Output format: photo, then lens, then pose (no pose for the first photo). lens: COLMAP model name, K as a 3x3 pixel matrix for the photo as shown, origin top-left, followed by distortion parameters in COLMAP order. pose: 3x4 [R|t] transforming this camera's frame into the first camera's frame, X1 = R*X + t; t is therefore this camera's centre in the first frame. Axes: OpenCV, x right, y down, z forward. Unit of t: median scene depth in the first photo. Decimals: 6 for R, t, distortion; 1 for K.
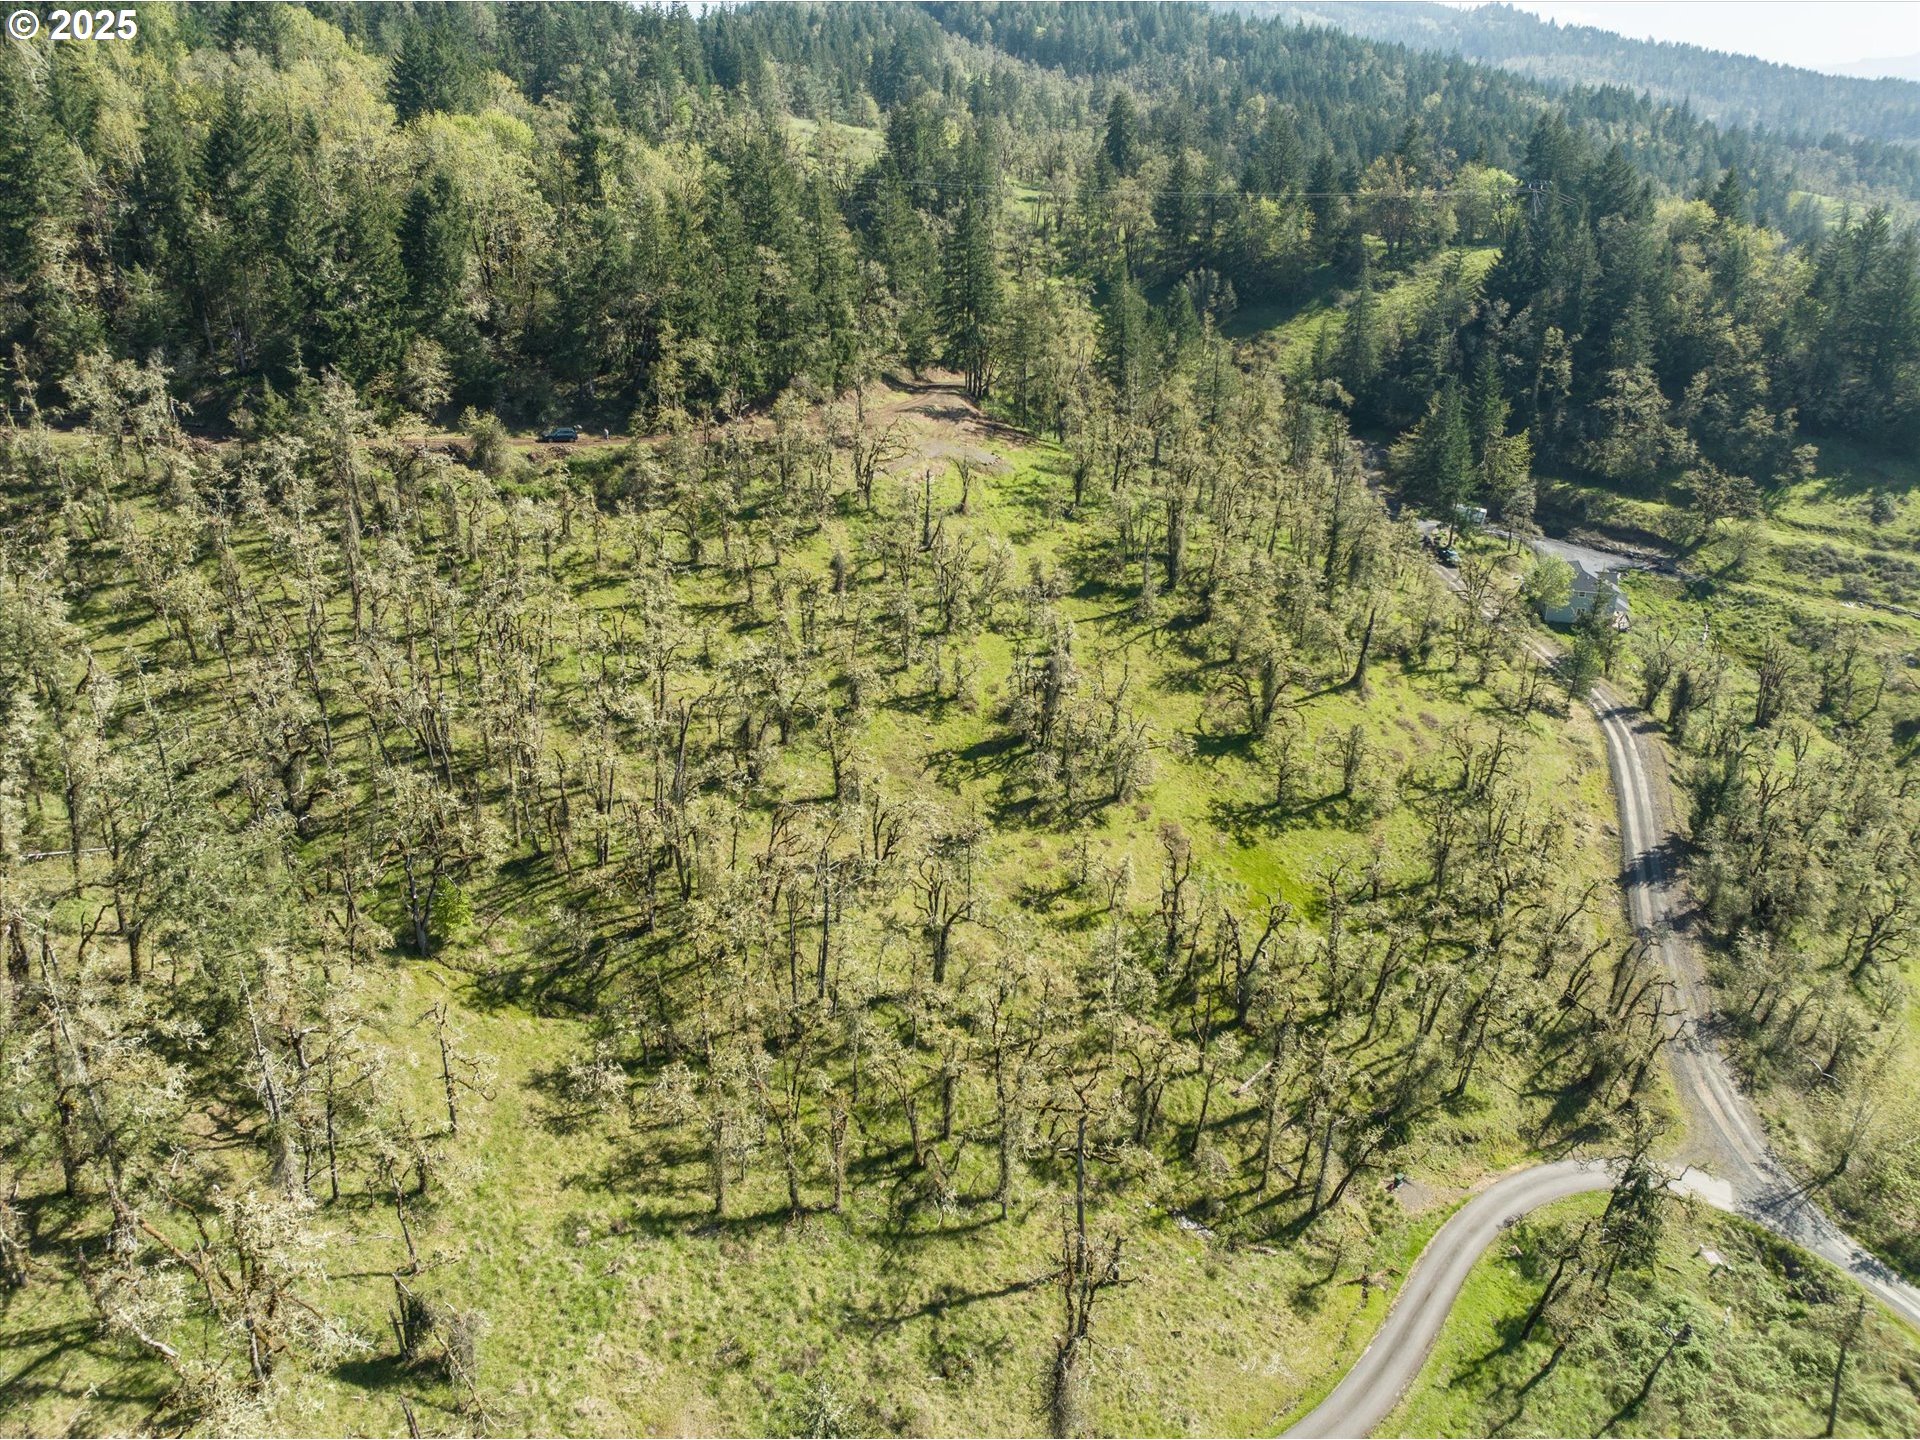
lens RADIAL K [[1354.9, 0, 970.9], [0, 1354.9, 730.2], [0, 0, 1]] dist [-0.044134, 0.017070]
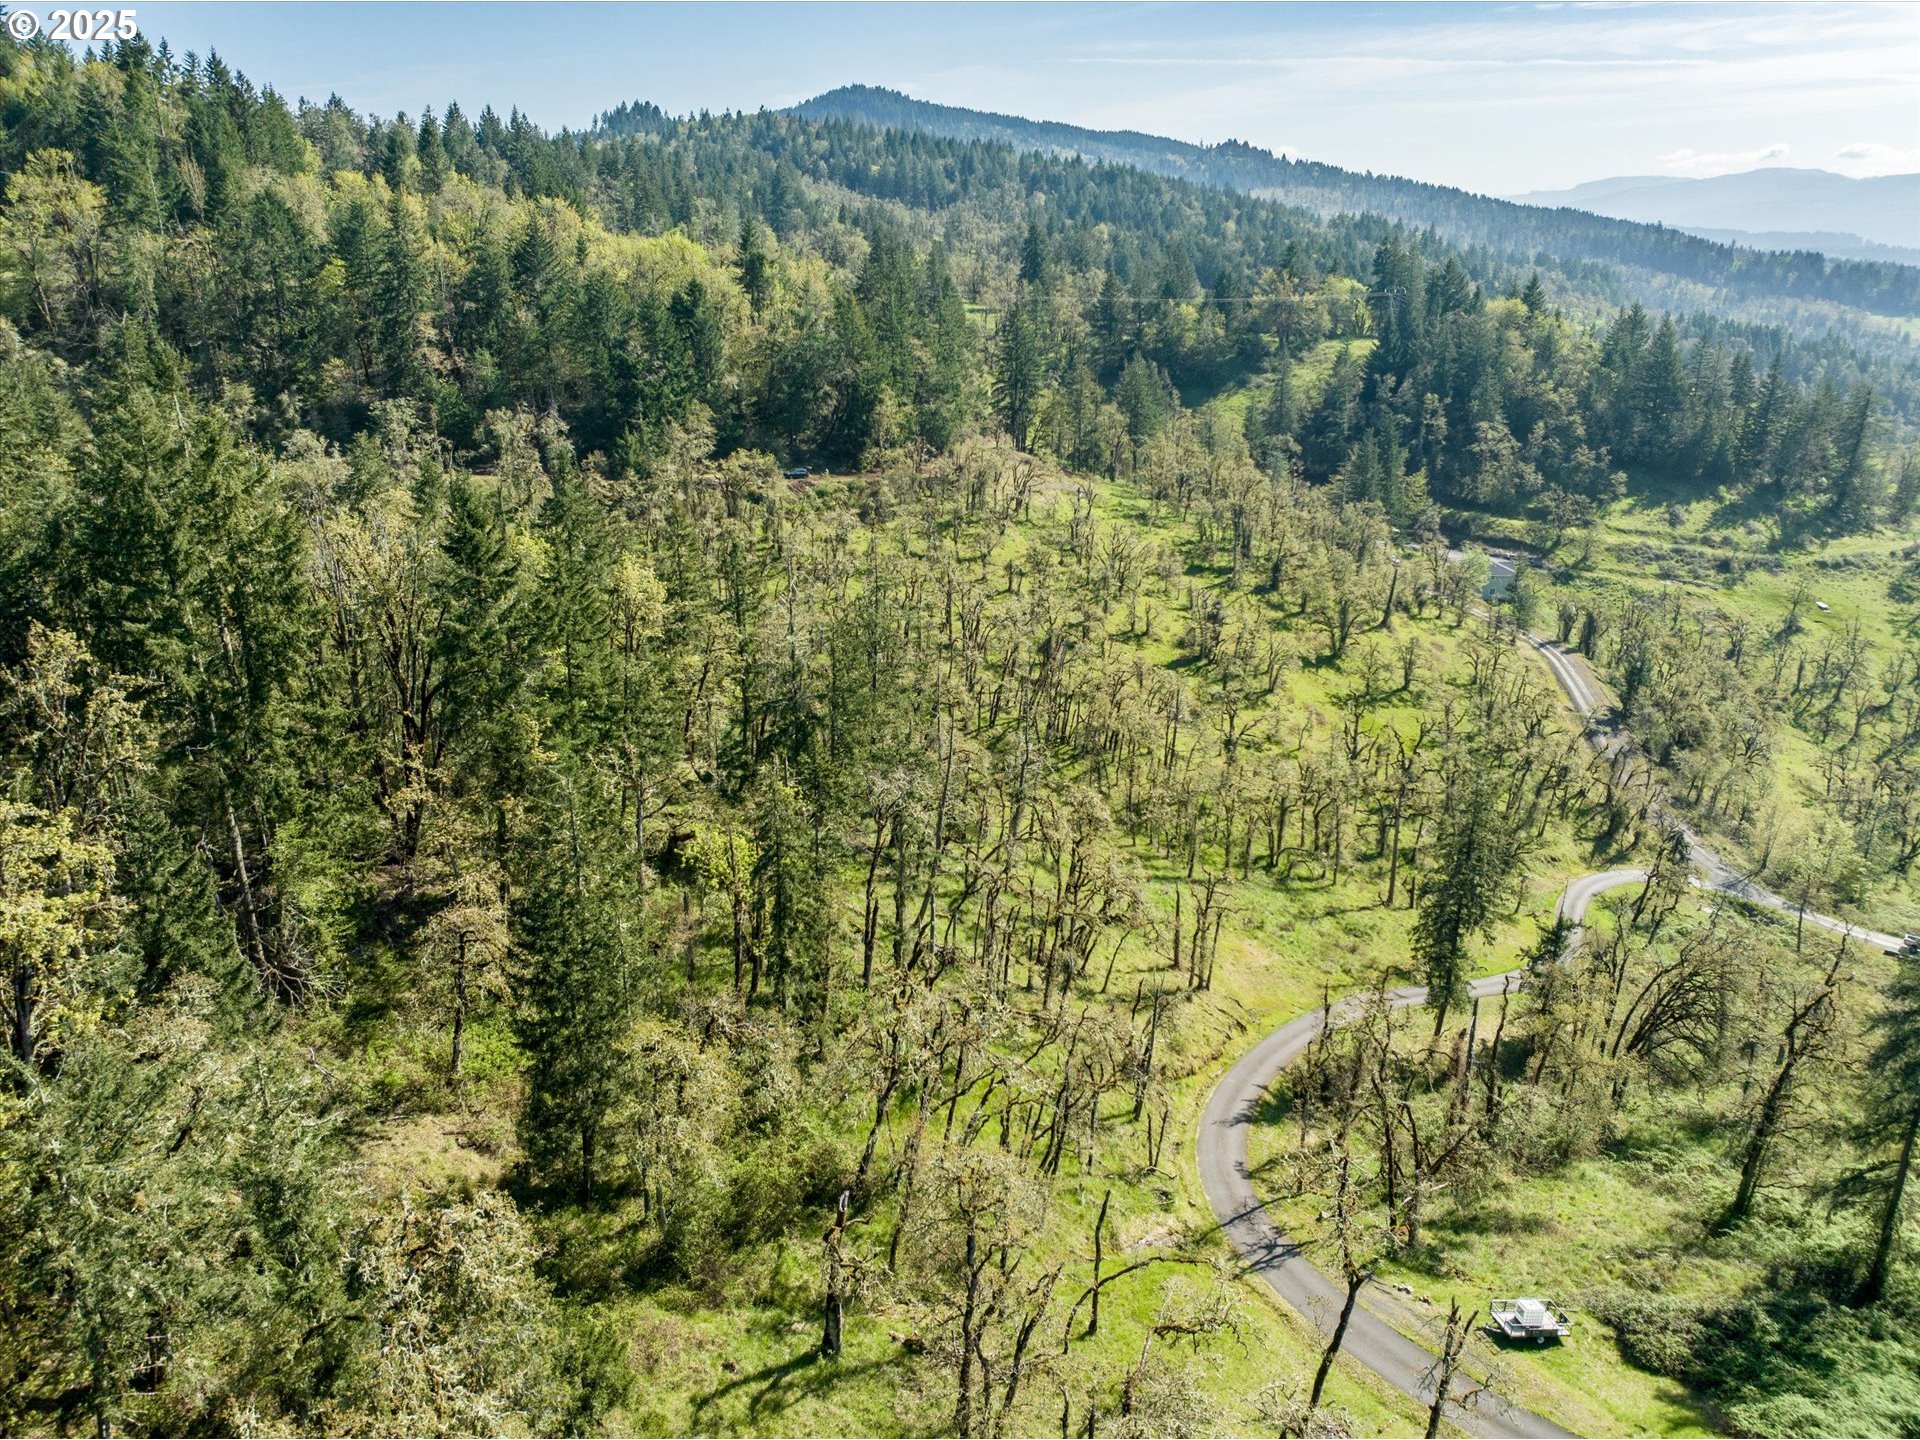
lens RADIAL K [[1354.9, 0, 967.7], [0, 1354.9, 730.0], [0, 0, 1]] dist [-0.044134, 0.017070]
pose [[0.986032, -0.061062, 0.154960, -0.254509], [0.073761, 0.994255, -0.077564, 0.104049], [-0.149334, 0.087910, 0.984871, -0.219293]]
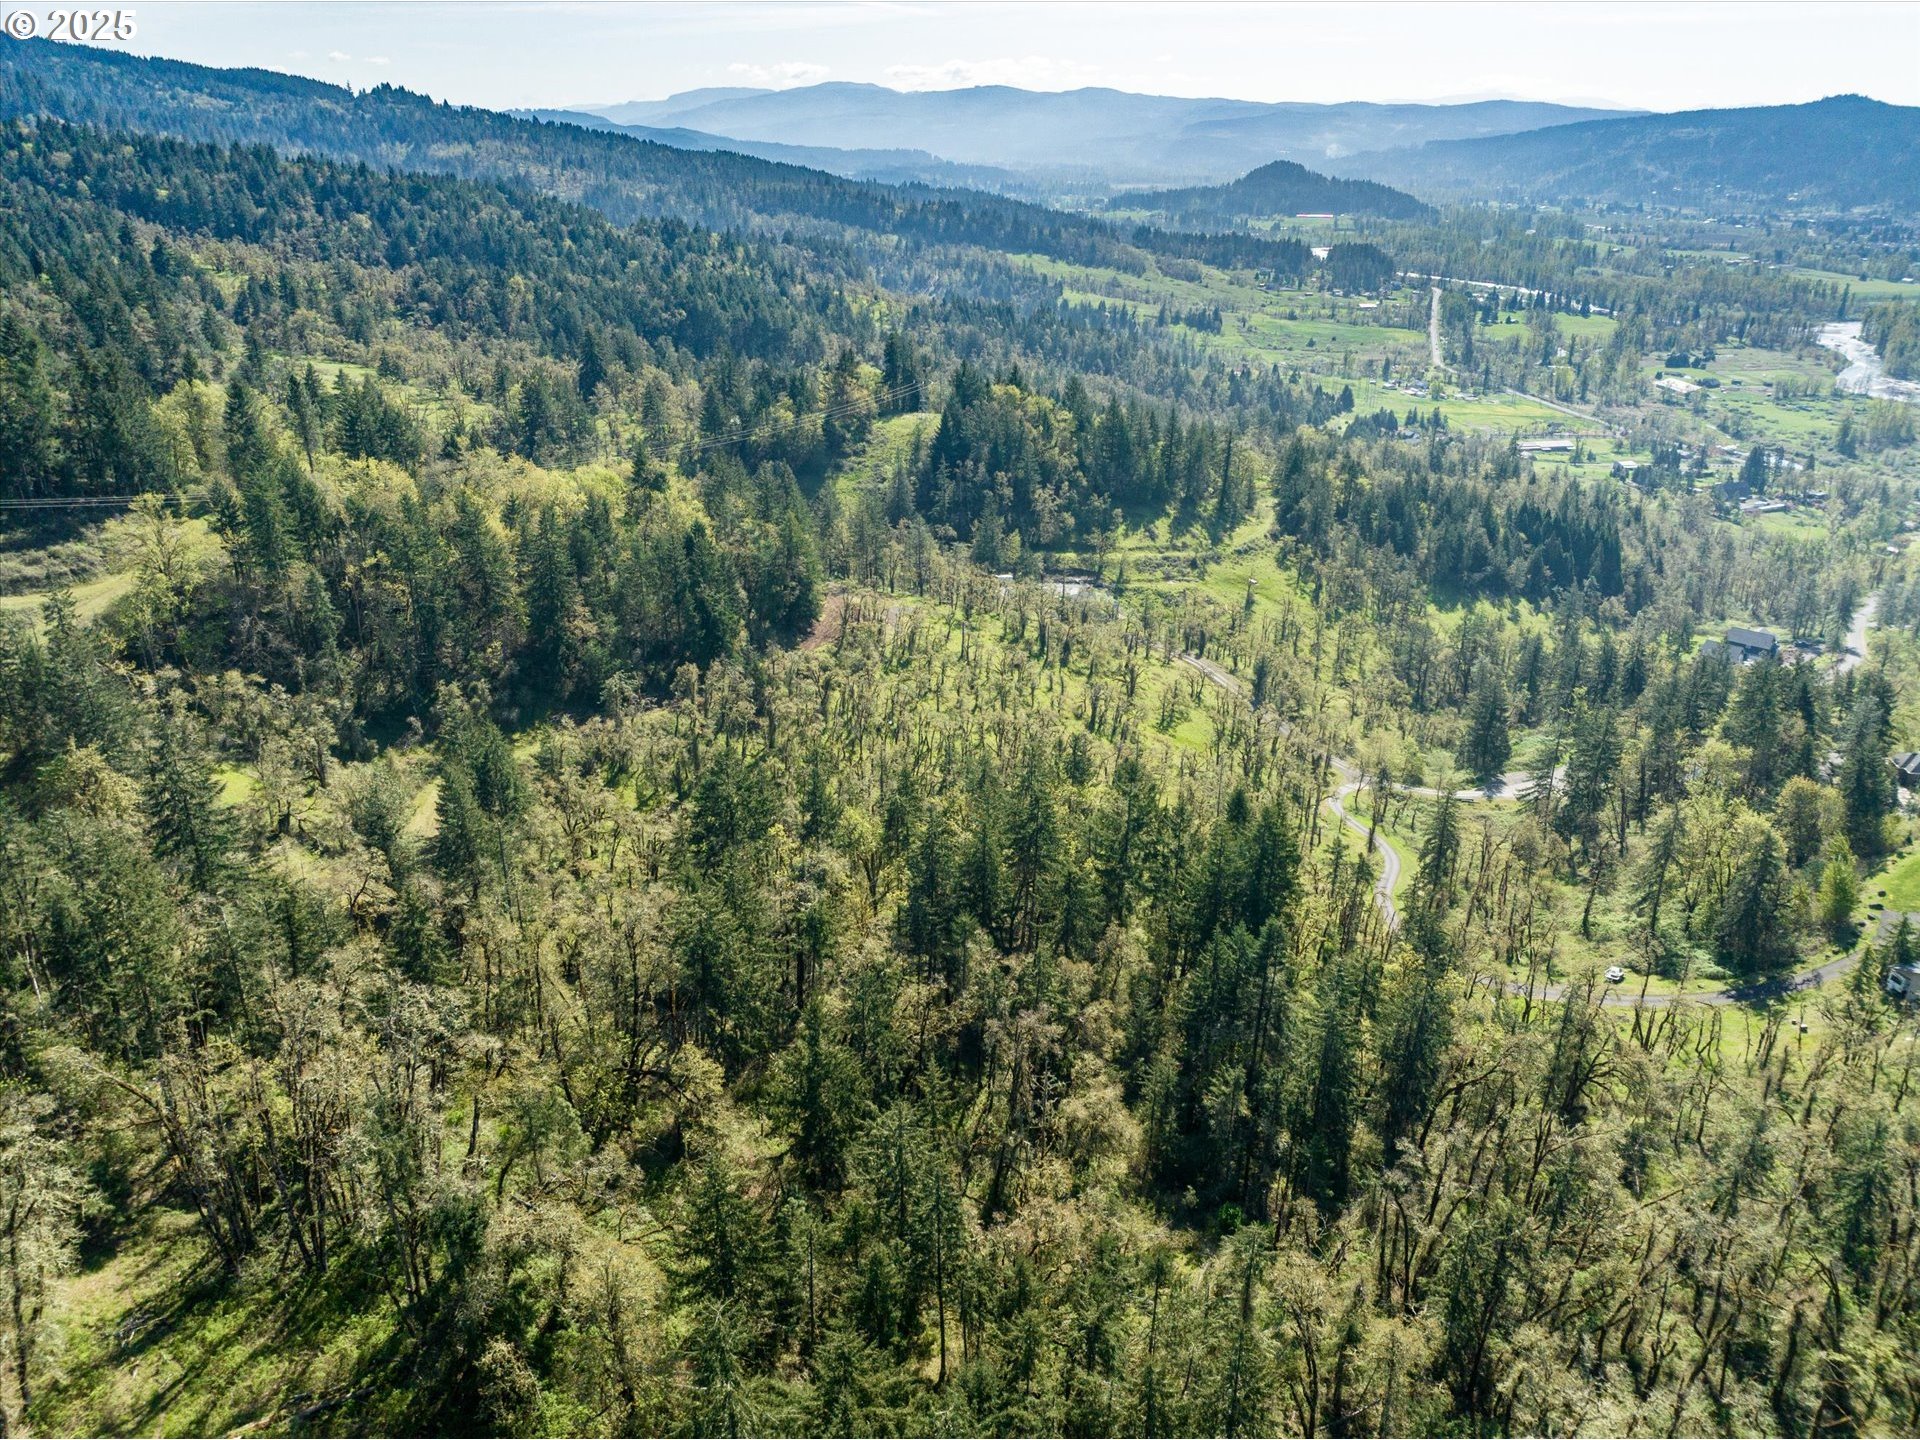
lens RADIAL K [[1354.9, 0, 969.9], [0, 1354.9, 728.1], [0, 0, 1]] dist [-0.044134, 0.017070]
pose [[0.714805, -0.281865, 0.640005, -0.942117], [0.296217, 0.951056, 0.088018, -0.148862], [-0.633490, 0.126665, 0.763313, -0.375459]]
